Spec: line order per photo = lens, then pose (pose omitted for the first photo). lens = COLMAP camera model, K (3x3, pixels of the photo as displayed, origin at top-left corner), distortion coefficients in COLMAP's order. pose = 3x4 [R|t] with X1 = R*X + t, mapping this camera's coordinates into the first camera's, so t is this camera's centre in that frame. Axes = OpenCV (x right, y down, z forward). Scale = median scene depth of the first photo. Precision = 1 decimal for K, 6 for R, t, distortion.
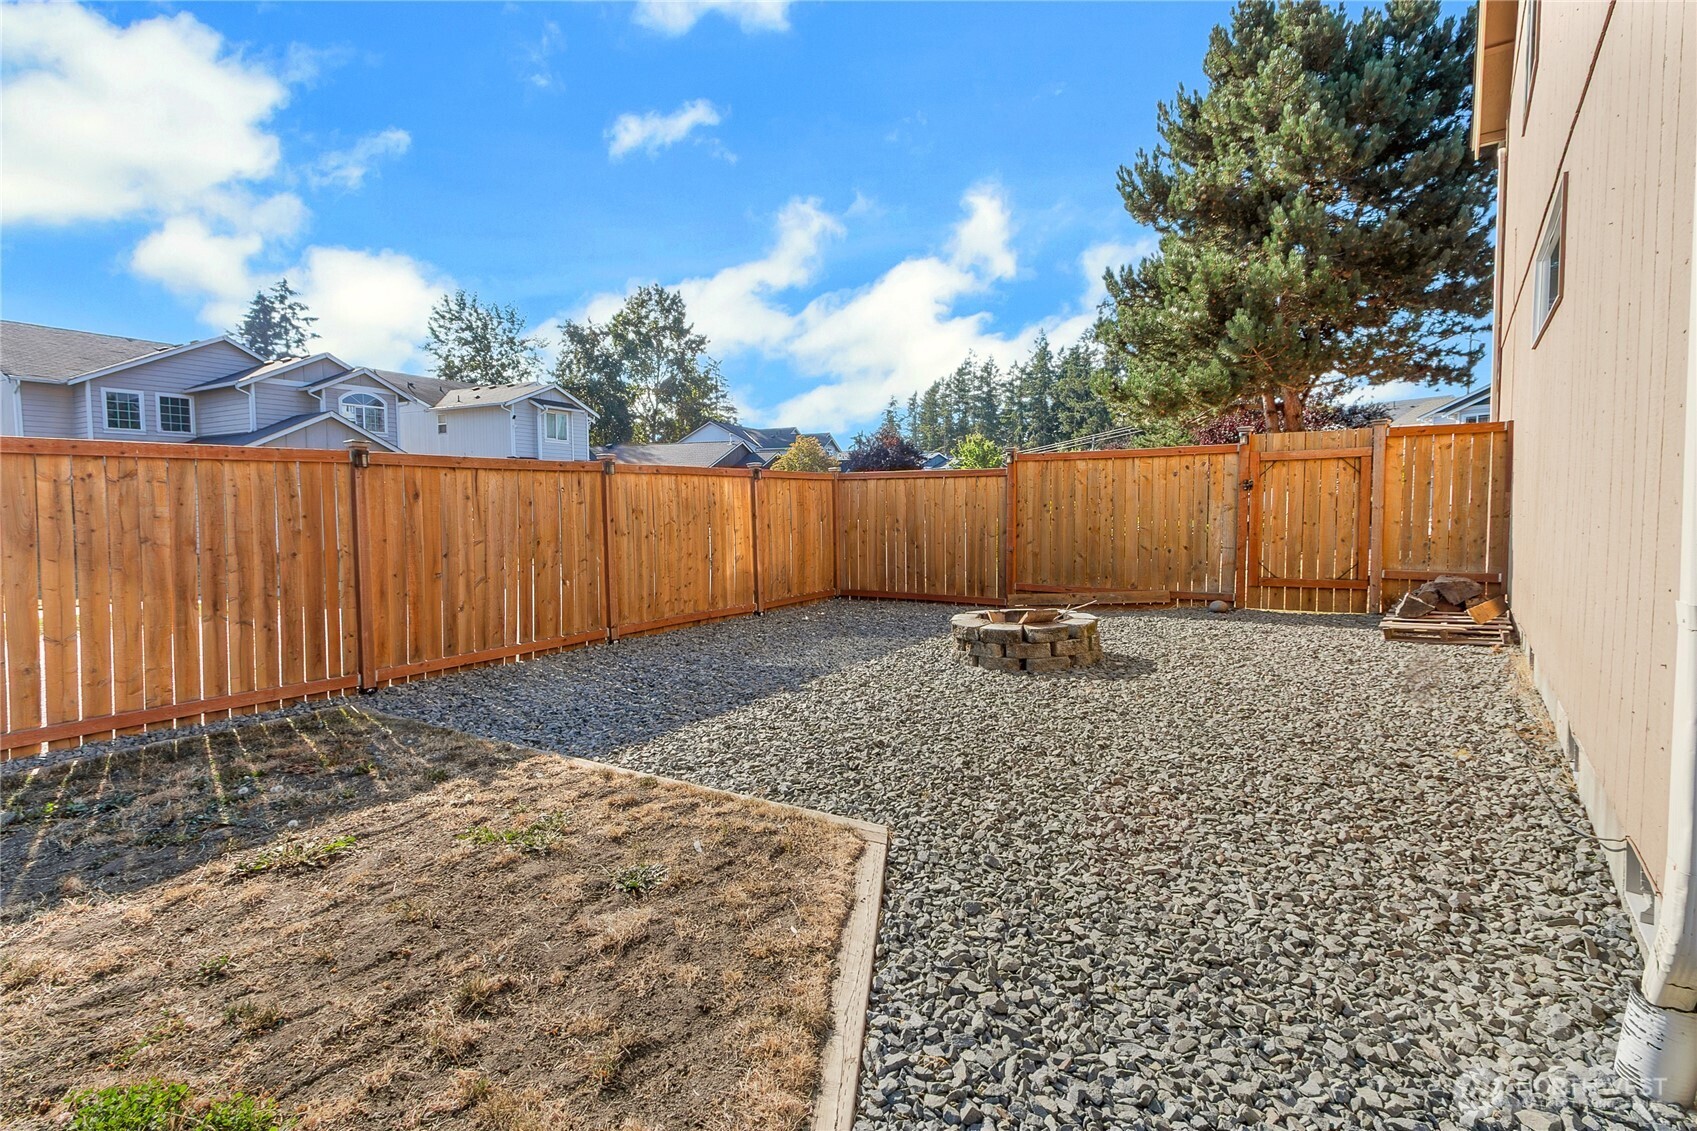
lens RADIAL K [[756.3, 0, 850.3], [0, 756.3, 544.2], [0, 0, 1]] dist [0.000439, -0.000241]
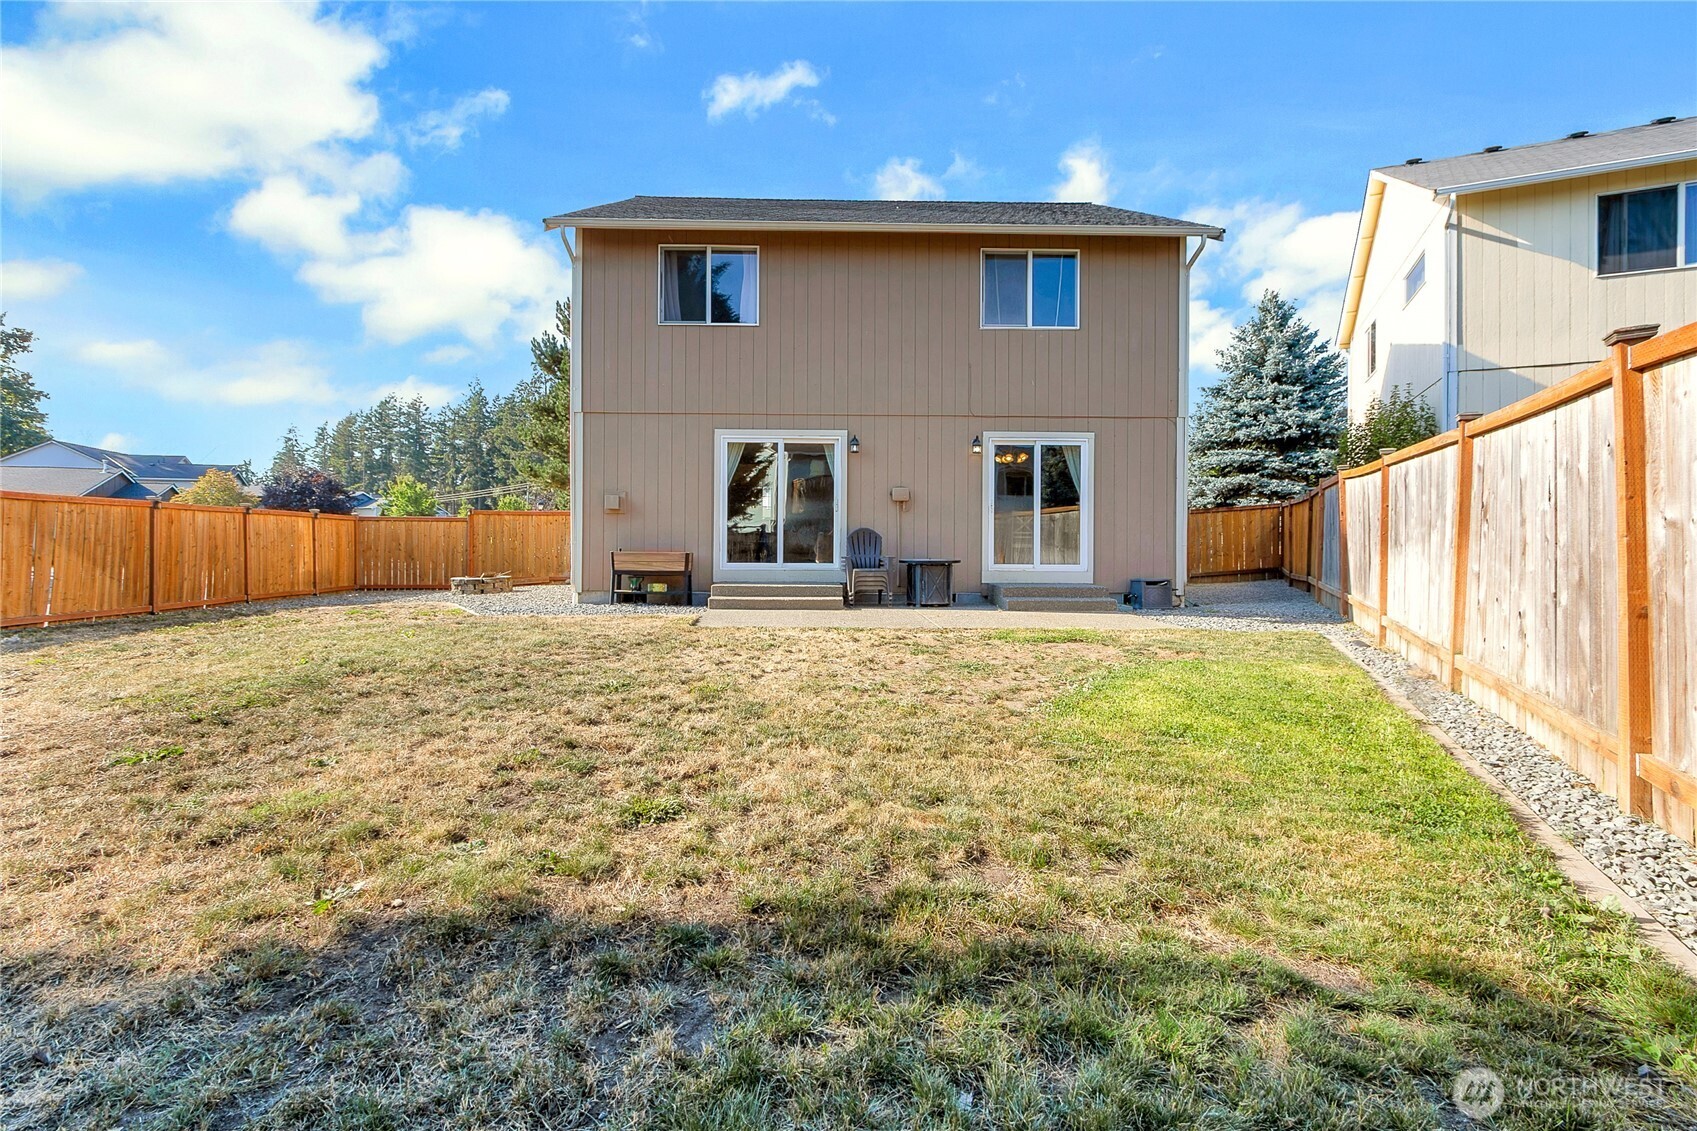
lens RADIAL K [[824.4, 0, 856.1], [0, 824.4, 553.0], [0, 0, 1]] dist [-0.000929, -0.001072]
pose [[0.776157, 0.008177, 0.630487, -0.259831], [0.024269, 0.998788, -0.042830, 0.078032], [-0.630072, 0.048544, 0.775018, -0.934181]]
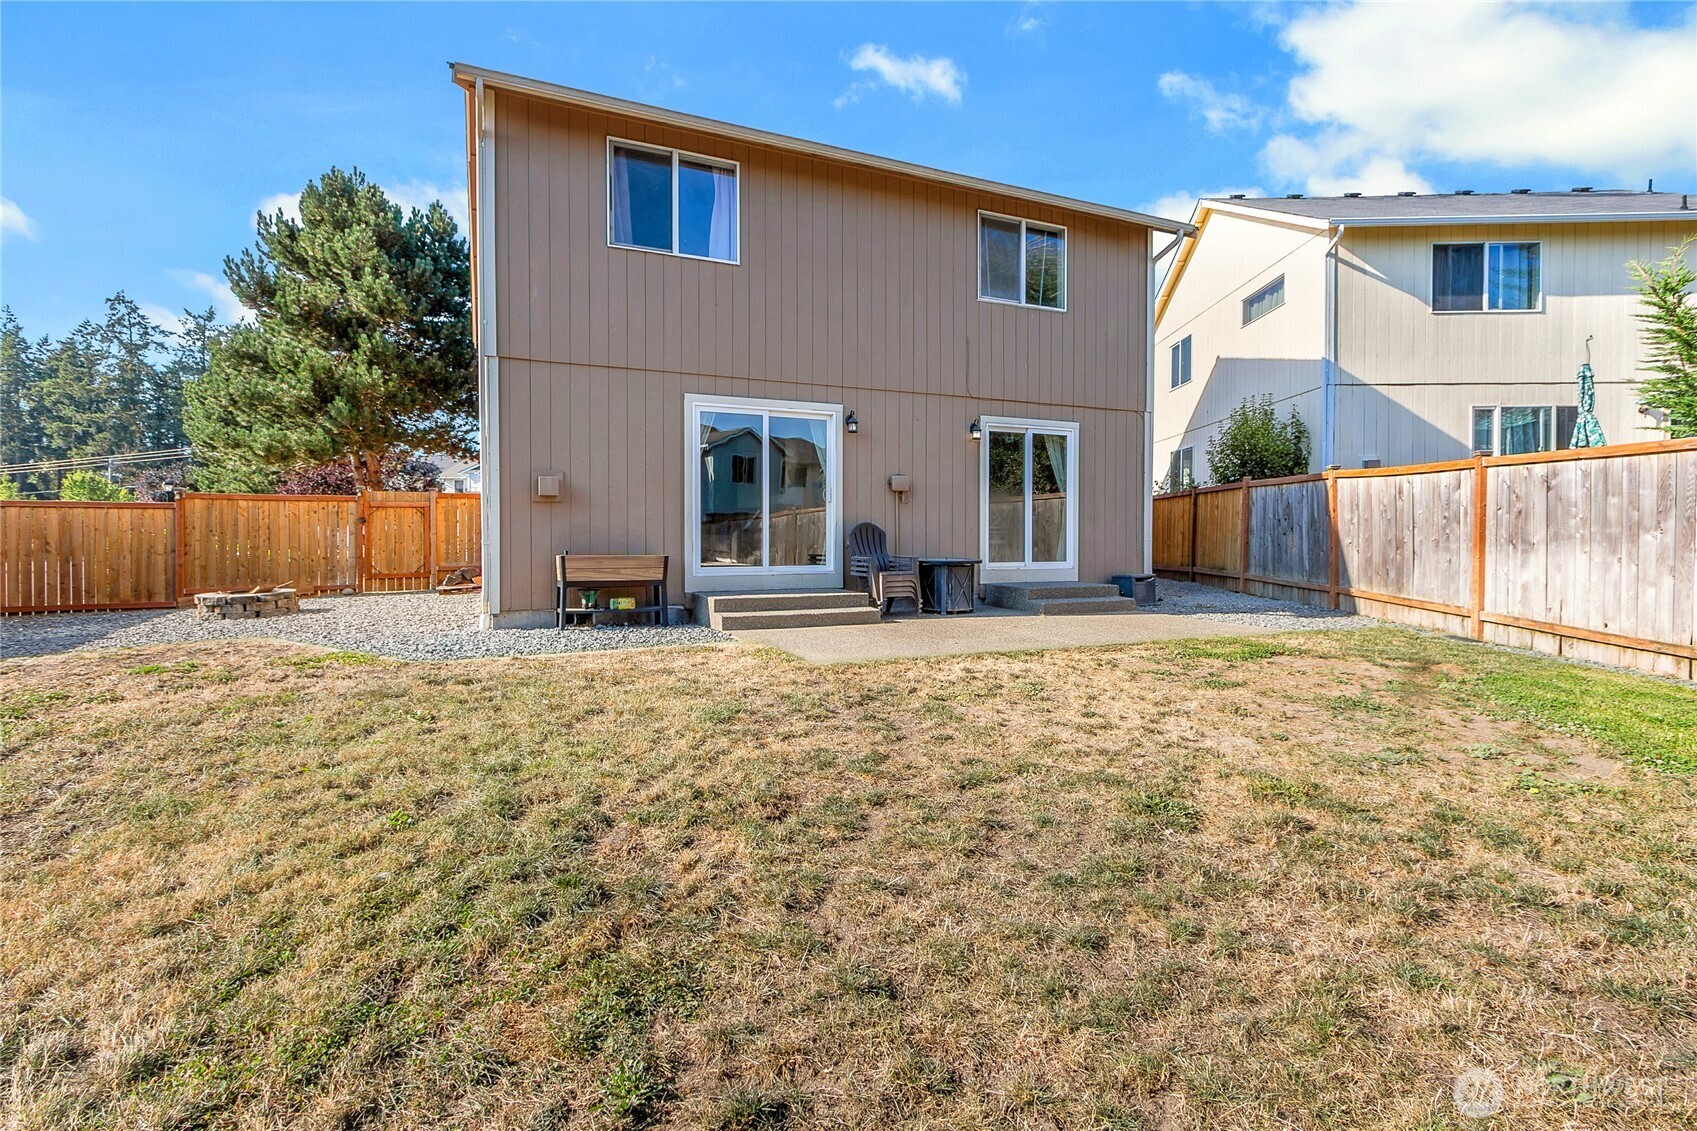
lens RADIAL K [[799.2, 0, 843.2], [0, 799.2, 548.4], [0, 0, 1]] dist [0.003365, 0.000257]
pose [[0.468627, -0.004225, 0.883386, -0.356199], [0.045818, 0.998759, -0.019529, 0.044501], [-0.882207, 0.049627, 0.468239, -0.507136]]
